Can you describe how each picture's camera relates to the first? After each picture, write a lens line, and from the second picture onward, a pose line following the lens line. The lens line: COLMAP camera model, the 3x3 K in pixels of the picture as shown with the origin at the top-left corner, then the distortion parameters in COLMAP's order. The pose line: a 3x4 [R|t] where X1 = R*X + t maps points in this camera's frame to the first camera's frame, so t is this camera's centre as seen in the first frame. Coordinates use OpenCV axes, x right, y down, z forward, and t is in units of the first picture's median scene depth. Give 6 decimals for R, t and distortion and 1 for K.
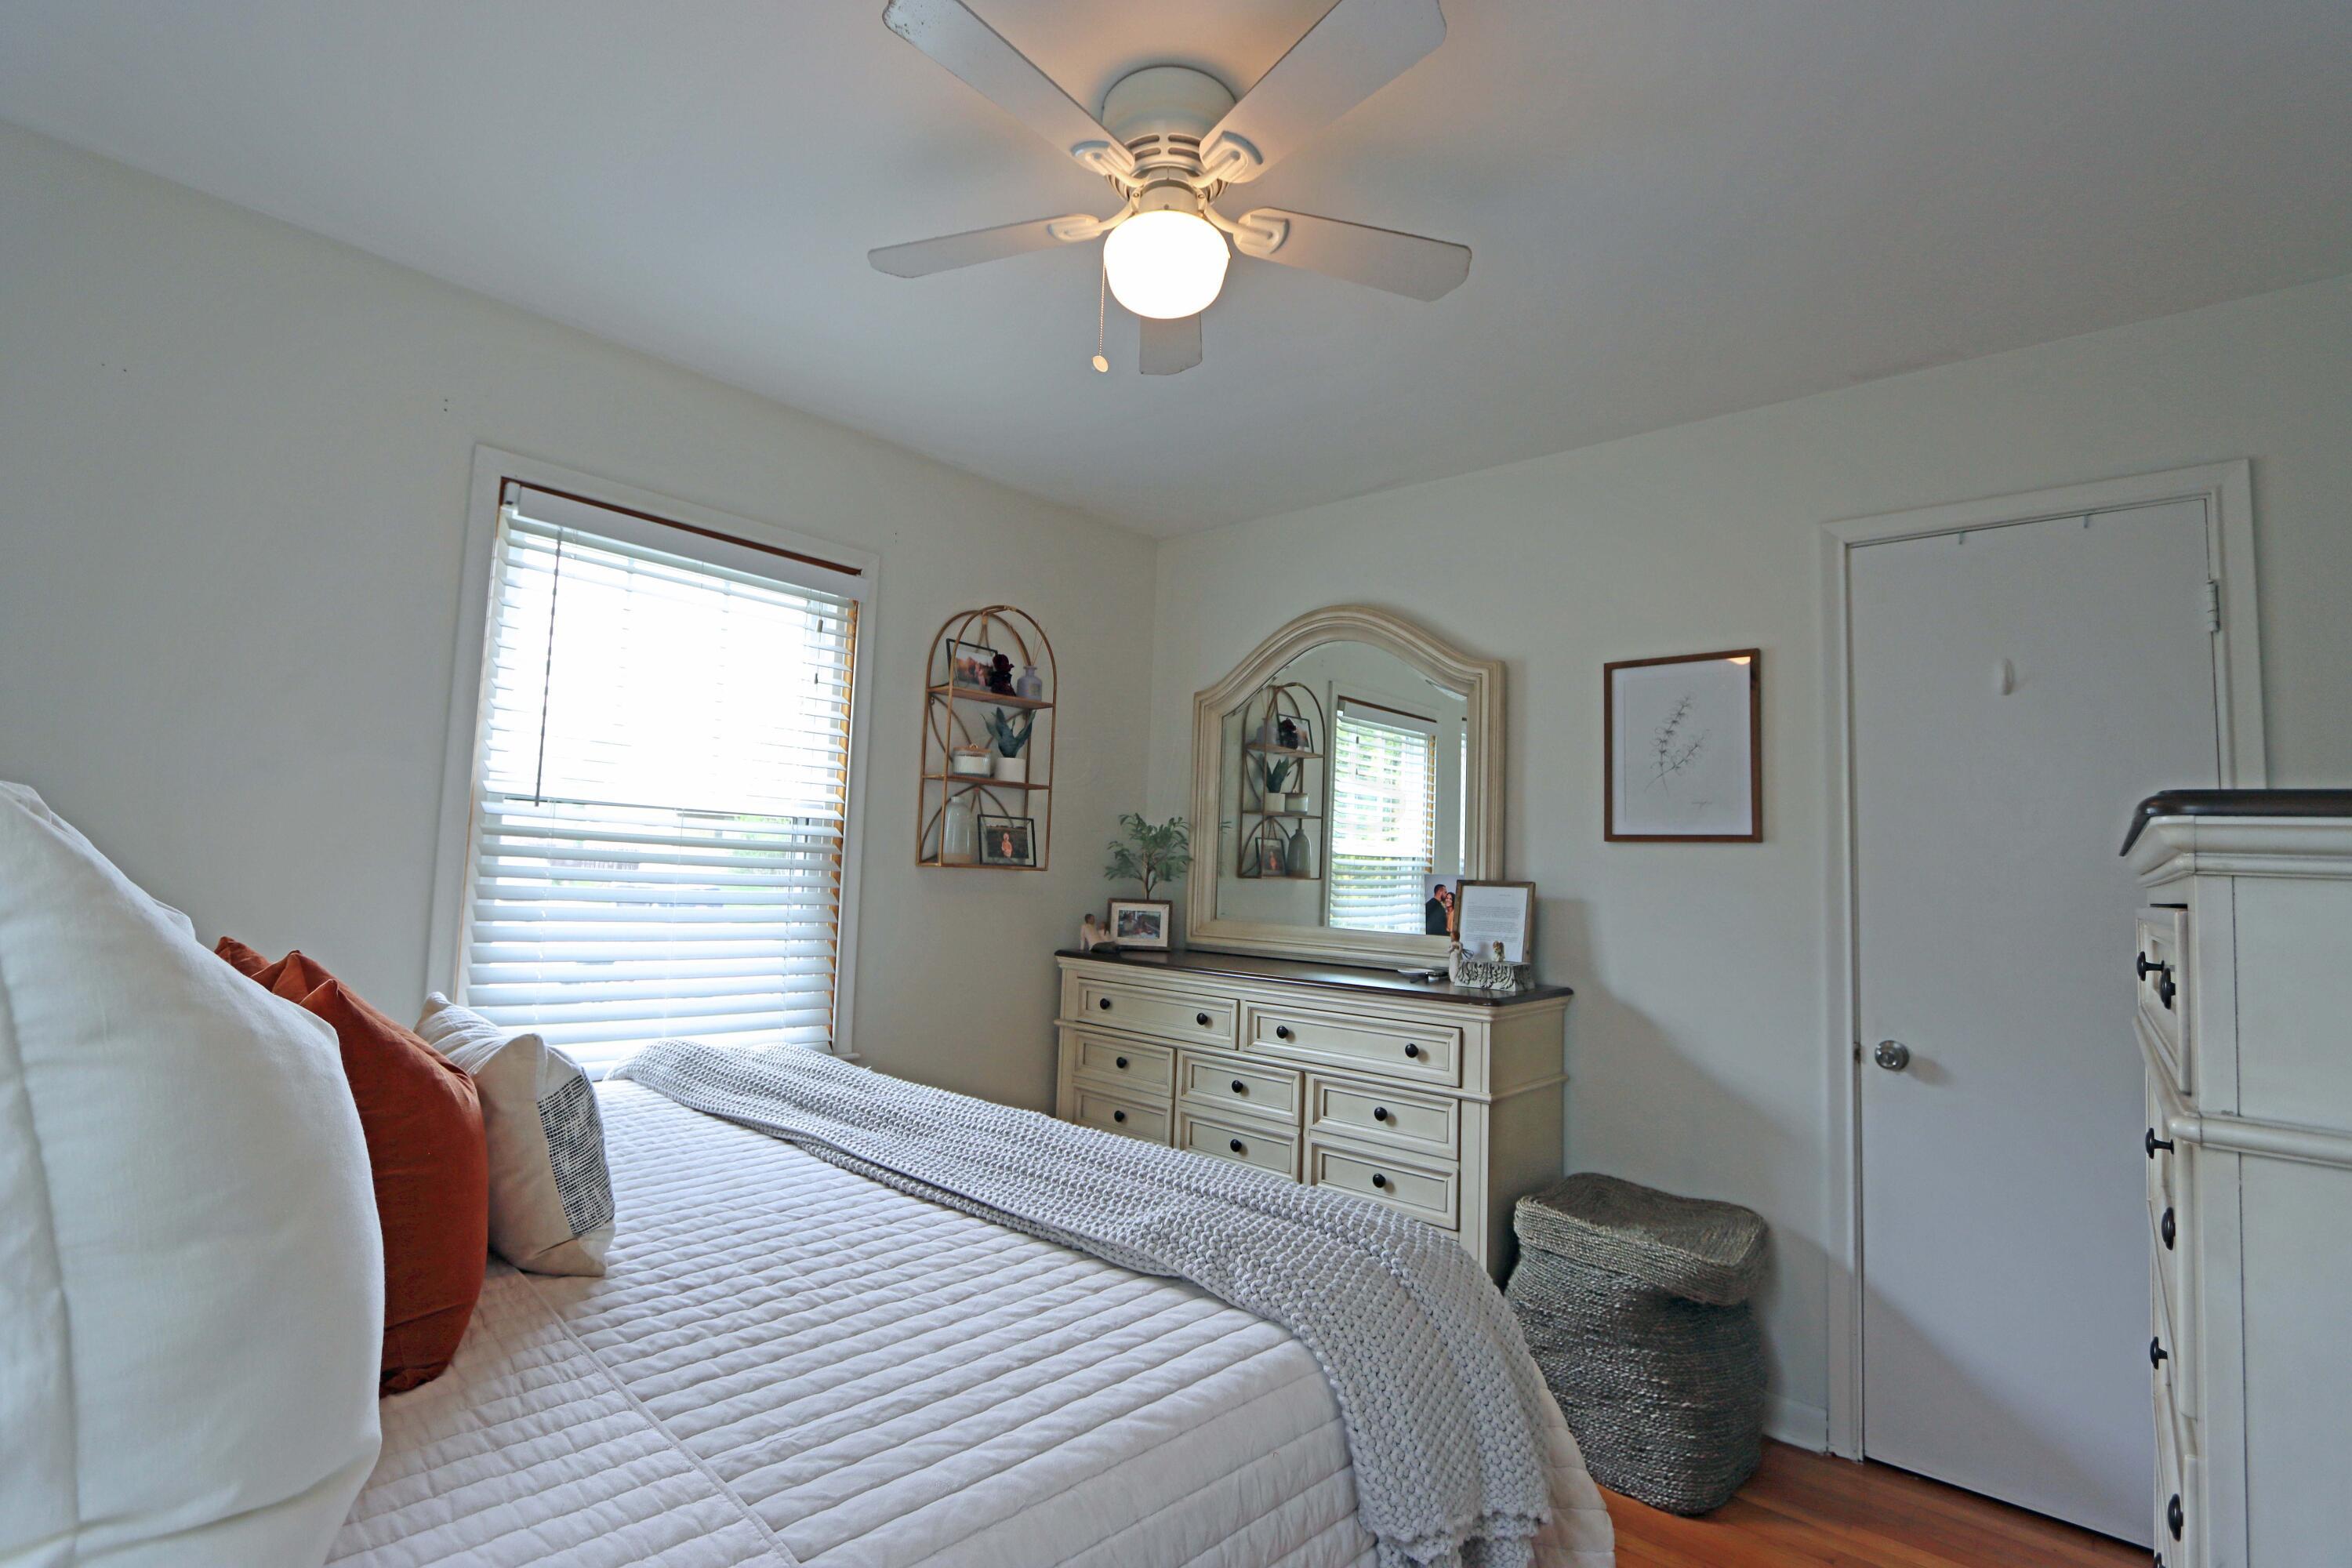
lens RADIAL K [[1086.3, 0, 1164.5], [0, 1086.3, 775.6], [0, 0, 1]] dist [-0.014683, 0.001597]
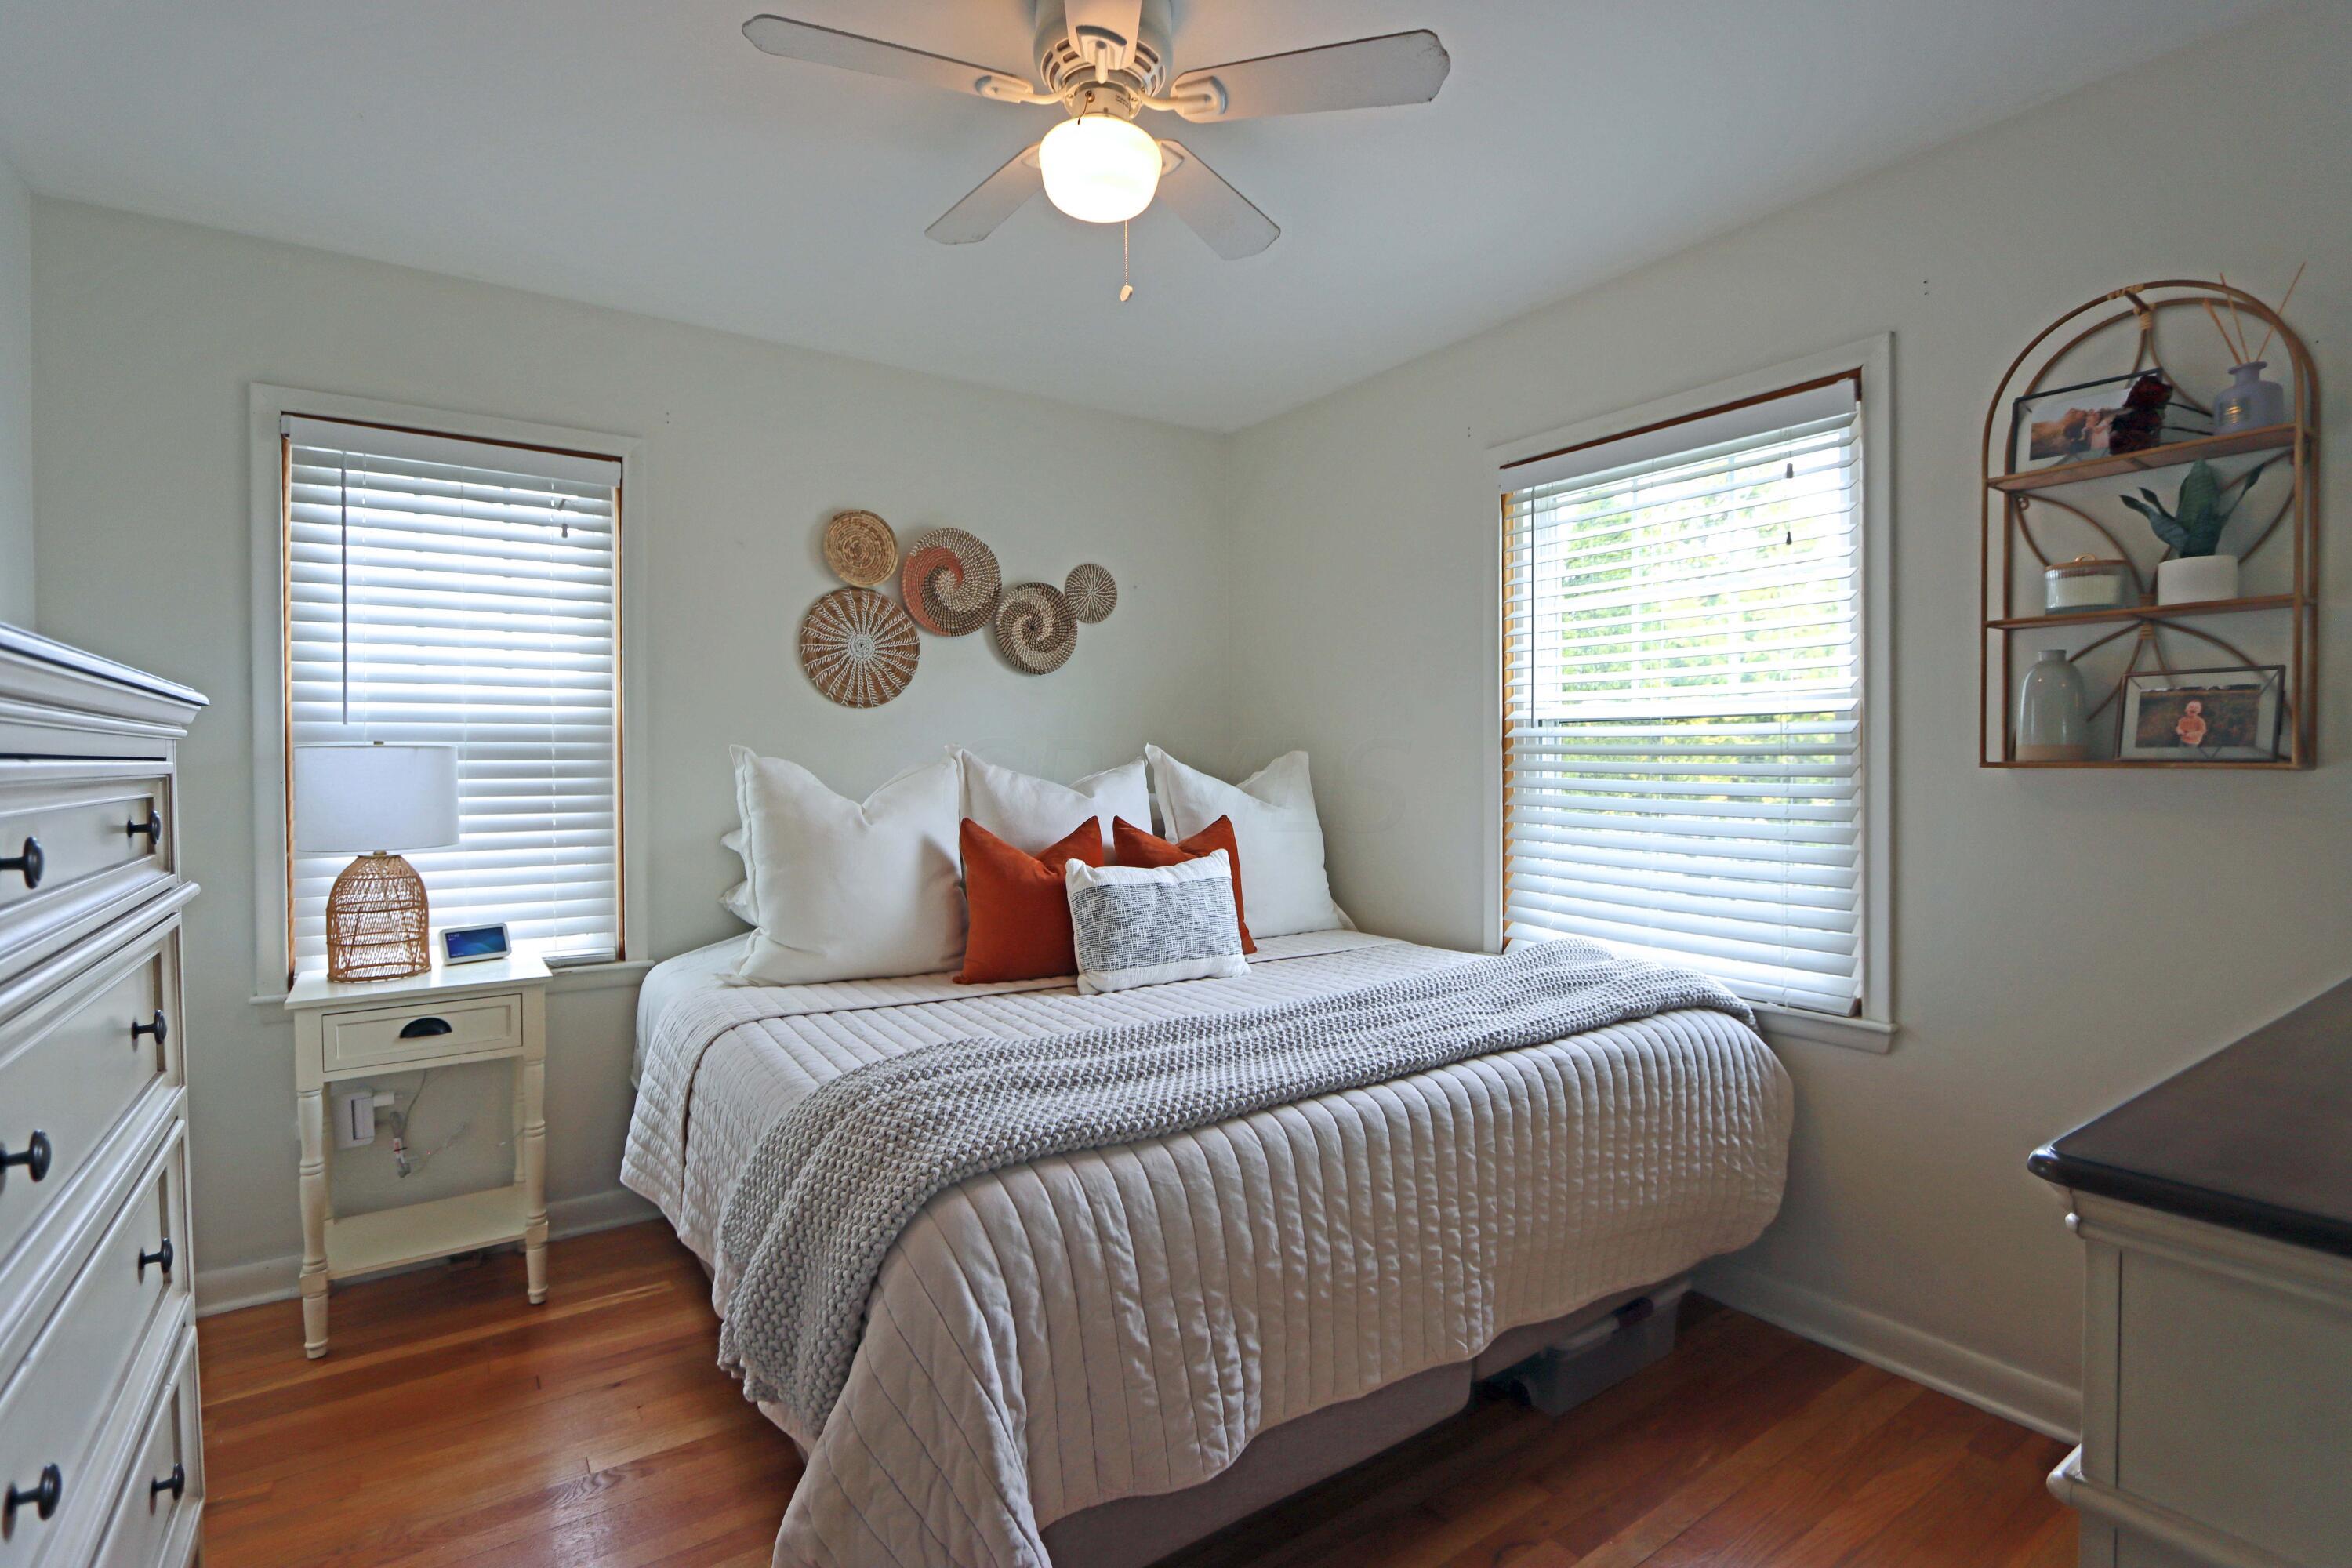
lens RADIAL K [[1086.3, 0, 1164.5], [0, 1086.3, 775.6], [0, 0, 1]] dist [-0.014683, 0.001597]
pose [[-0.243602, -0.034209, -0.969272, 0.498041], [0.067614, 0.996347, -0.052158, 0.085642], [0.967515, -0.078243, -0.240399, 0.657141]]
